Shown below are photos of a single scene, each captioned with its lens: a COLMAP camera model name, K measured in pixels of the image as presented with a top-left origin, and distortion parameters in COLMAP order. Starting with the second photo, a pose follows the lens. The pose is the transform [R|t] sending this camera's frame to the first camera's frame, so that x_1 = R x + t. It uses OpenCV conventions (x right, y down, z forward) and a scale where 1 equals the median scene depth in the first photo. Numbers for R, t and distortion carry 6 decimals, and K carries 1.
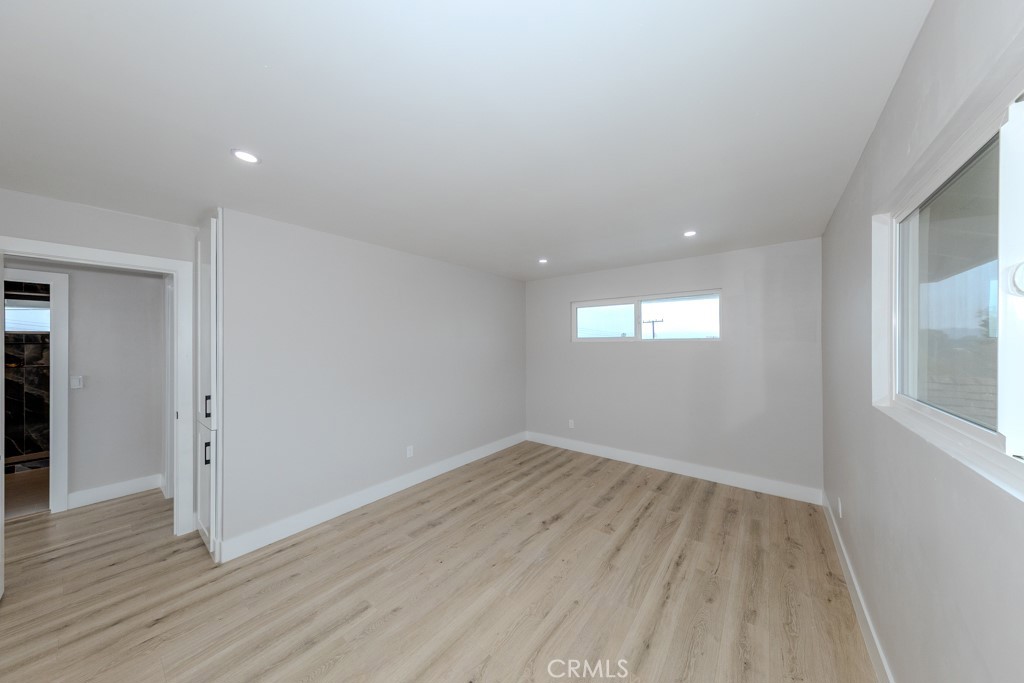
lens RADIAL K [[327.7, 0, 508.7], [0, 327.7, 343.8], [0, 0, 1]] dist [0.005230, -0.000371]
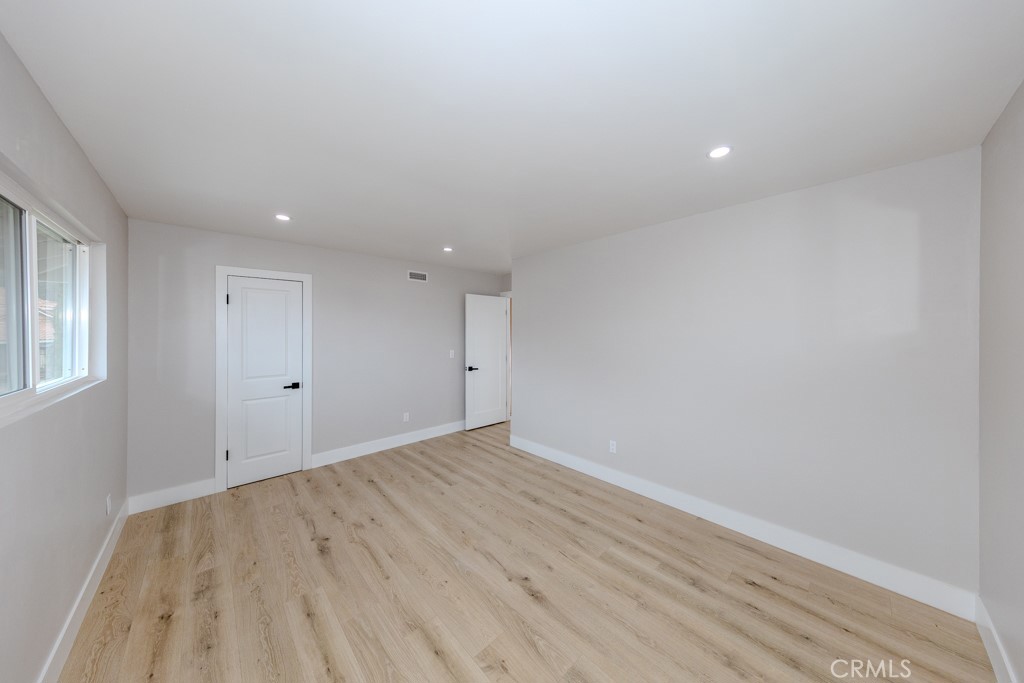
lens RADIAL K [[327.7, 0, 505.1], [0, 327.7, 333.2], [0, 0, 1]] dist [0.005230, -0.000371]
pose [[-0.156668, 0.013990, -0.987552, 0.739707], [-0.002855, 0.999889, 0.014618, 0.005394], [0.987647, 0.005110, -0.156611, 0.976912]]
